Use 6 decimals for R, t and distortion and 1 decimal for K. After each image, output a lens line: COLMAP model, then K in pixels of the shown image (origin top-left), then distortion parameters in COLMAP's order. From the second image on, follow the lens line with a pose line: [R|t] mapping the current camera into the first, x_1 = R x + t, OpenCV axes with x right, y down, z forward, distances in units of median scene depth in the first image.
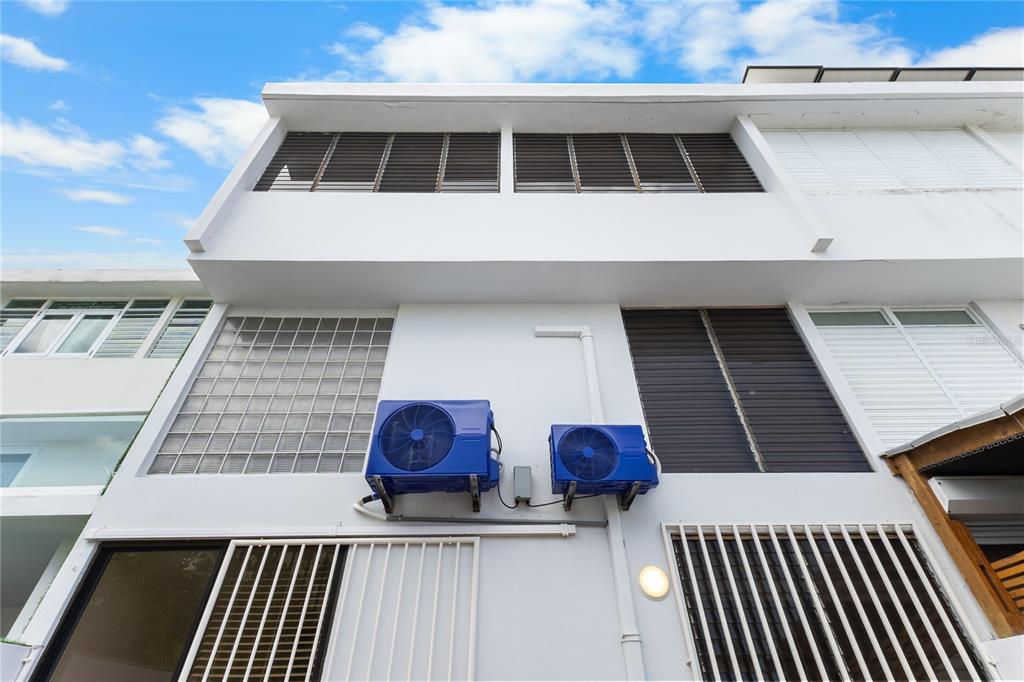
lens RADIAL K [[476.5, 0, 512.5], [0, 476.5, 342.0], [0, 0, 1]] dist [0.027730, -0.008303]
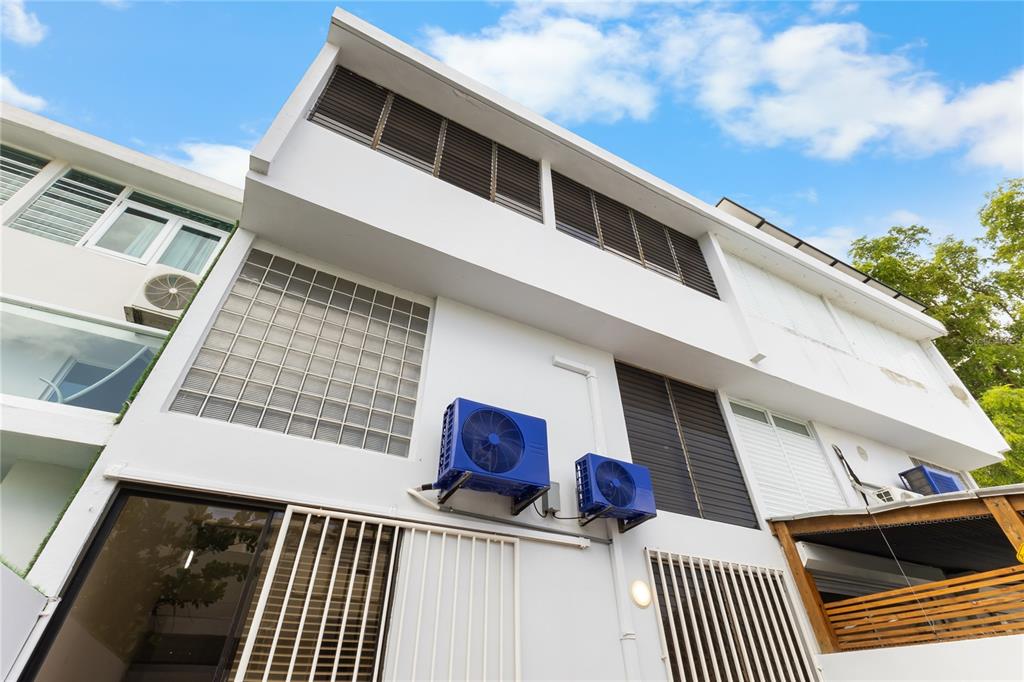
lens RADIAL K [[476.5, 0, 523.2], [0, 476.5, 343.0], [0, 0, 1]] dist [0.027730, -0.008303]
pose [[0.887605, 0.287181, 0.360117, -0.455759], [-0.291144, 0.955644, -0.044489, 0.010098], [-0.356920, -0.065357, 0.931846, -0.019843]]
